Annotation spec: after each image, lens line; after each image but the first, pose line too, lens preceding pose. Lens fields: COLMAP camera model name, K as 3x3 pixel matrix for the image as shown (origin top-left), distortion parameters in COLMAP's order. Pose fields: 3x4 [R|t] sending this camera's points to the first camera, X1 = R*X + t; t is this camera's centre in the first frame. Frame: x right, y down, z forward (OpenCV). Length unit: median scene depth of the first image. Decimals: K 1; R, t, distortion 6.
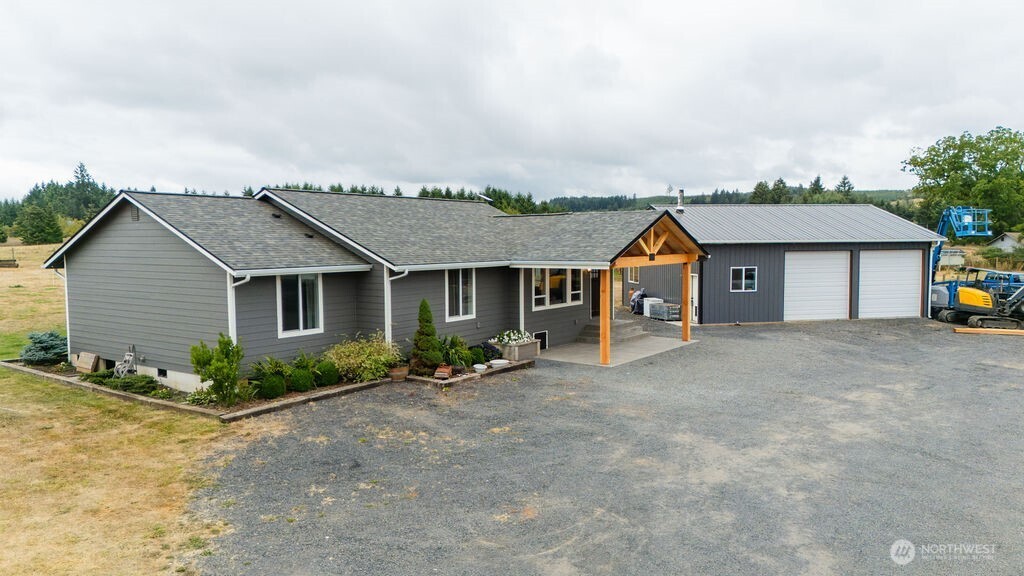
lens RADIAL K [[750.0, 0, 518.5], [0, 750.0, 307.0], [0, 0, 1]] dist [0.083464, -0.075933]
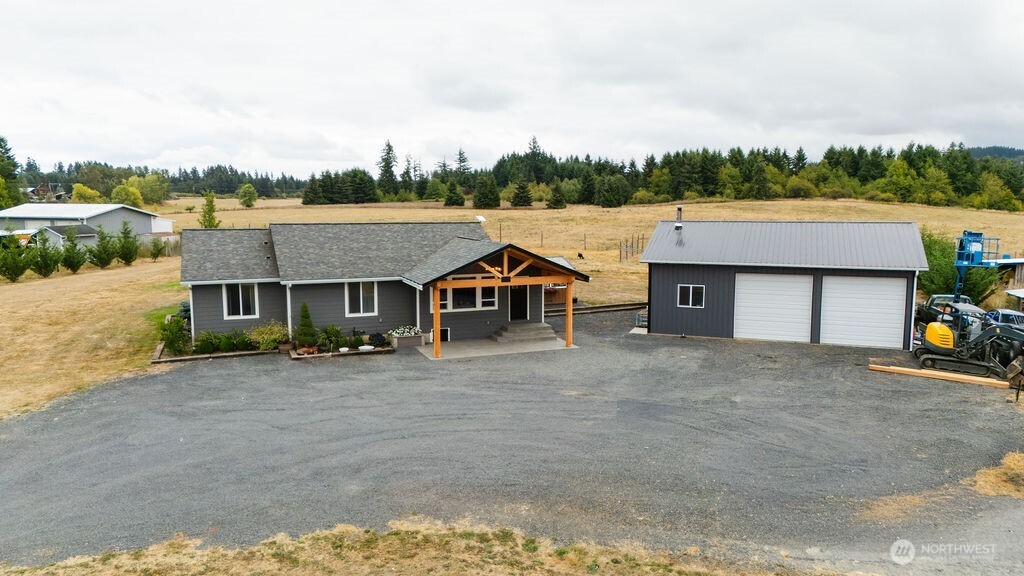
lens RADIAL K [[750.0, 0, 510.7], [0, 750.0, 296.1], [0, 0, 1]] dist [0.083464, -0.075933]
pose [[0.837936, 0.077342, -0.540261, 0.909451], [-0.054817, 0.996829, 0.057683, -0.115993], [0.543009, -0.018720, 0.839518, -0.074956]]
